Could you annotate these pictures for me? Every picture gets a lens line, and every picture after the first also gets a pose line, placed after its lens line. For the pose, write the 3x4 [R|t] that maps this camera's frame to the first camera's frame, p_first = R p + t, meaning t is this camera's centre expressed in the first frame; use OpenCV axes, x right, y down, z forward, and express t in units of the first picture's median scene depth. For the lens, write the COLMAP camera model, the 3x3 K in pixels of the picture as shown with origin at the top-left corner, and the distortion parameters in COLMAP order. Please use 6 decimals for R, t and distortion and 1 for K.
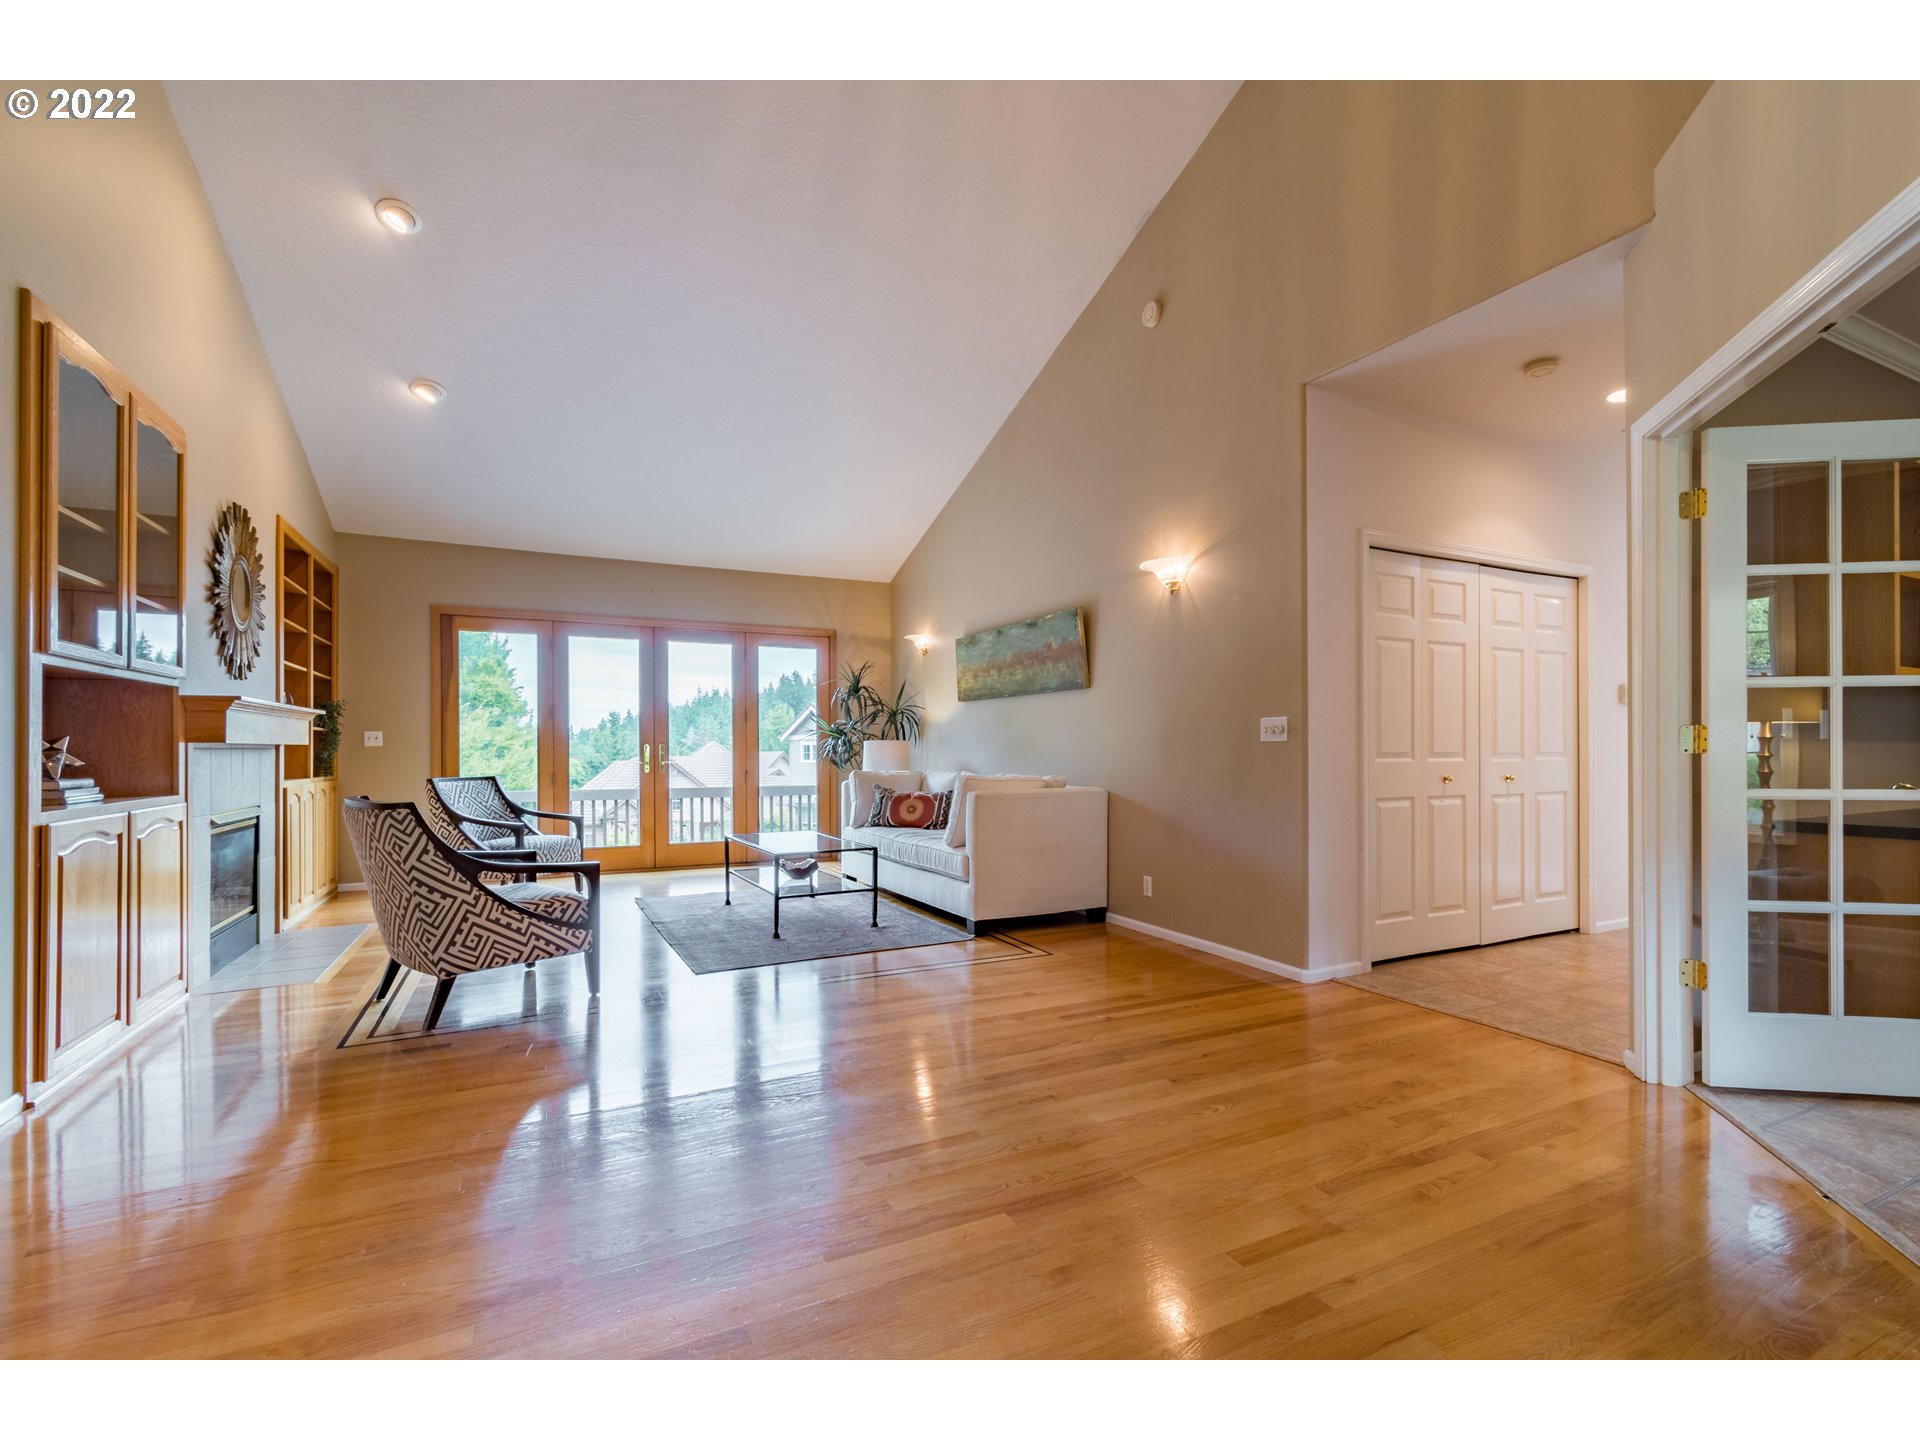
lens RADIAL K [[864.7, 0, 967.8], [0, 864.7, 754.0], [0, 0, 1]] dist [-0.000627, -0.000422]
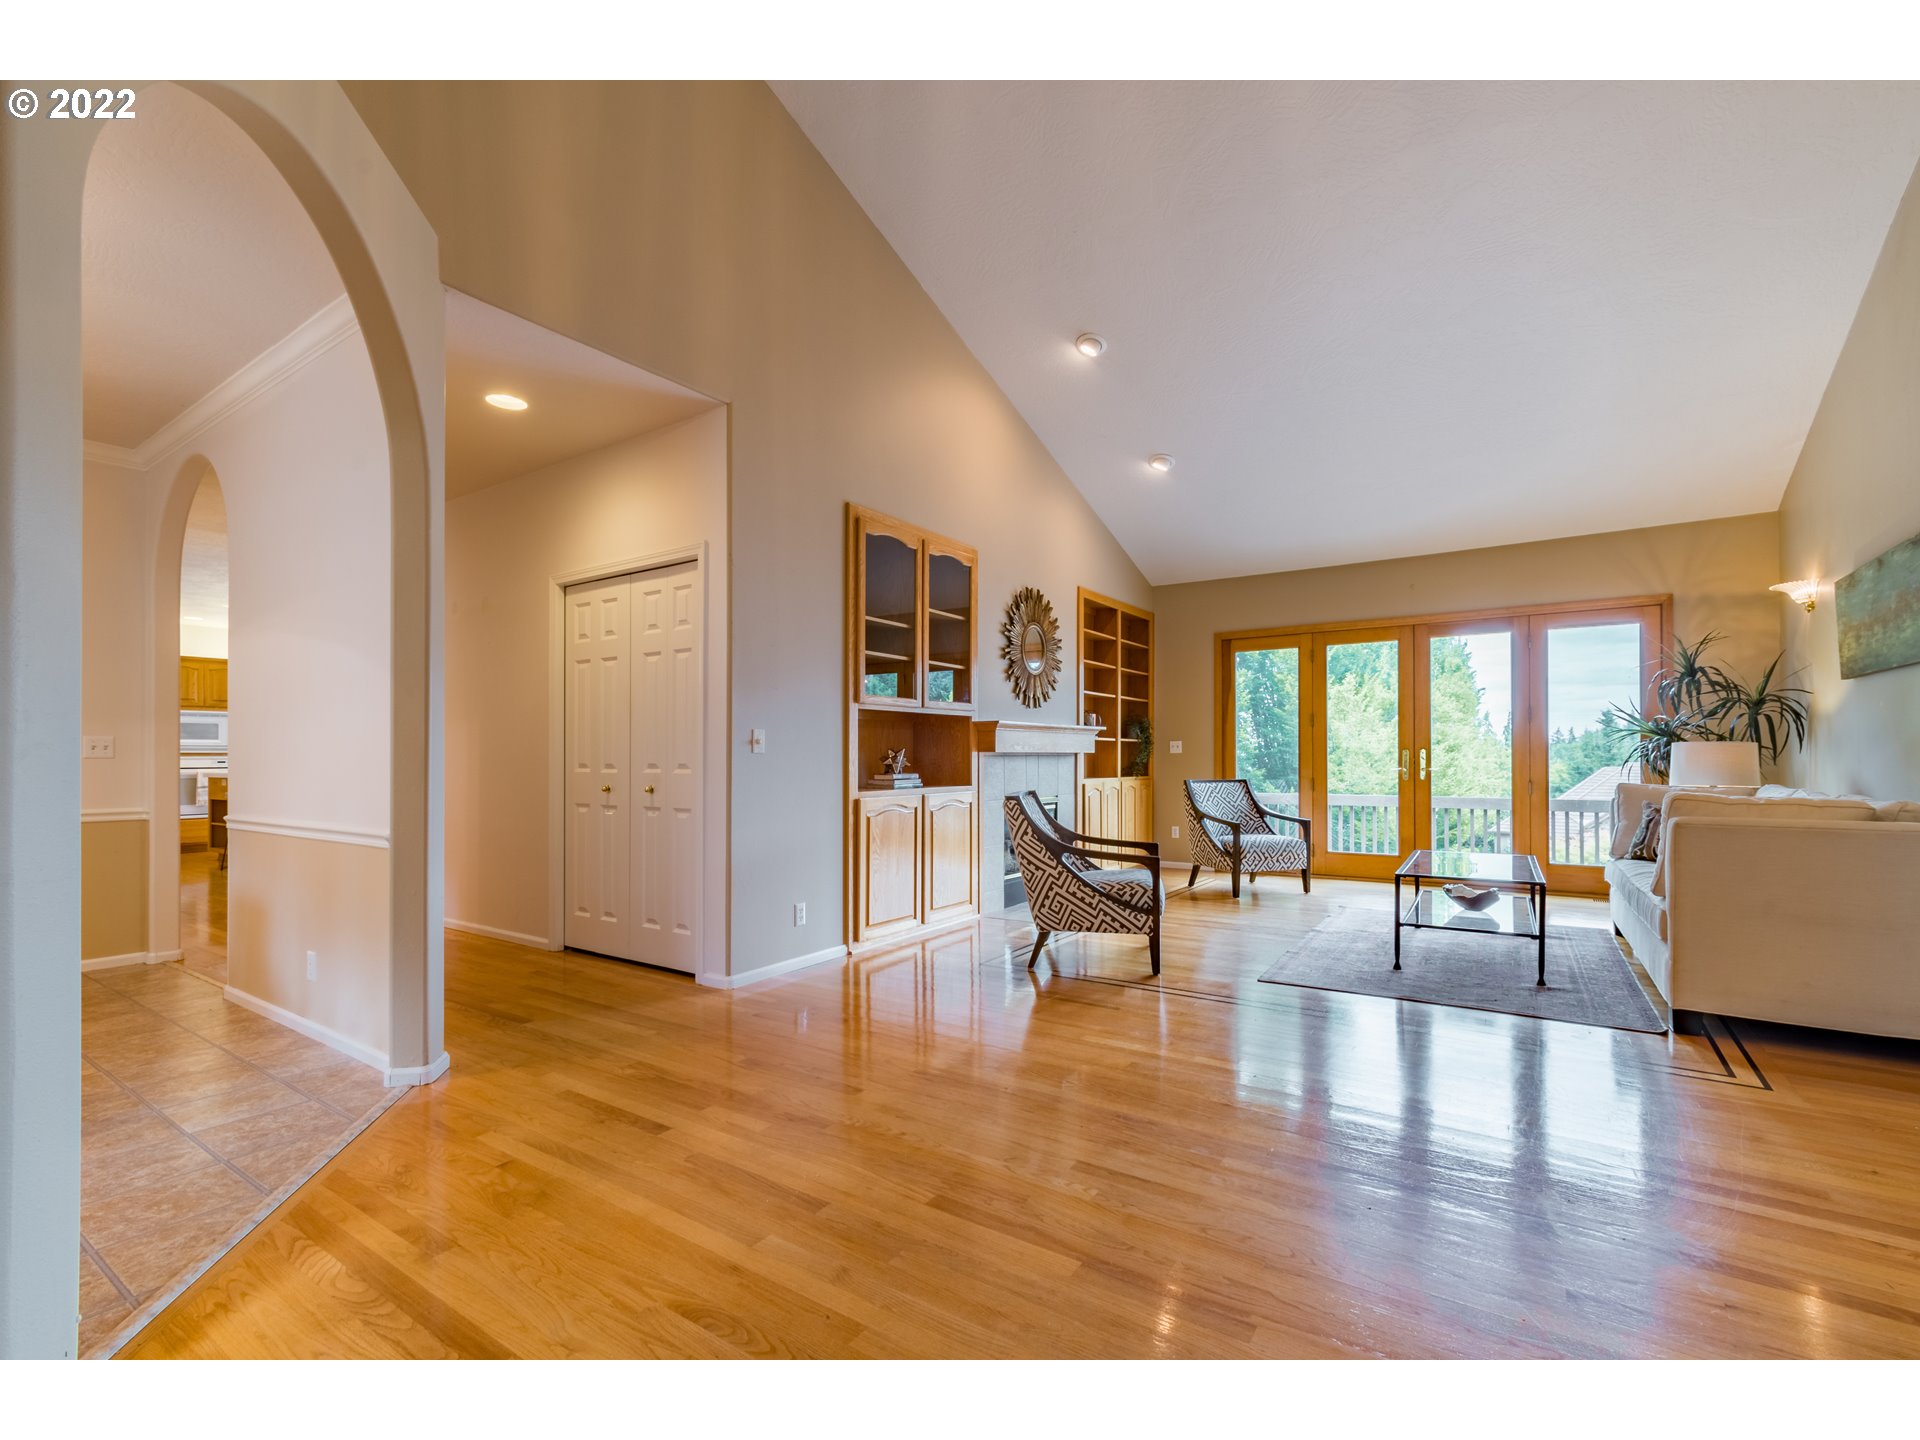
lens RADIAL K [[864.7, 0, 967.8], [0, 864.7, 754.0], [0, 0, 1]] dist [-0.000627, -0.000422]
pose [[0.478942, -0.002438, -0.877843, 0.433577], [-0.002076, 0.999990, -0.003910, -0.003576], [0.877844, 0.003695, 0.478933, 0.240859]]
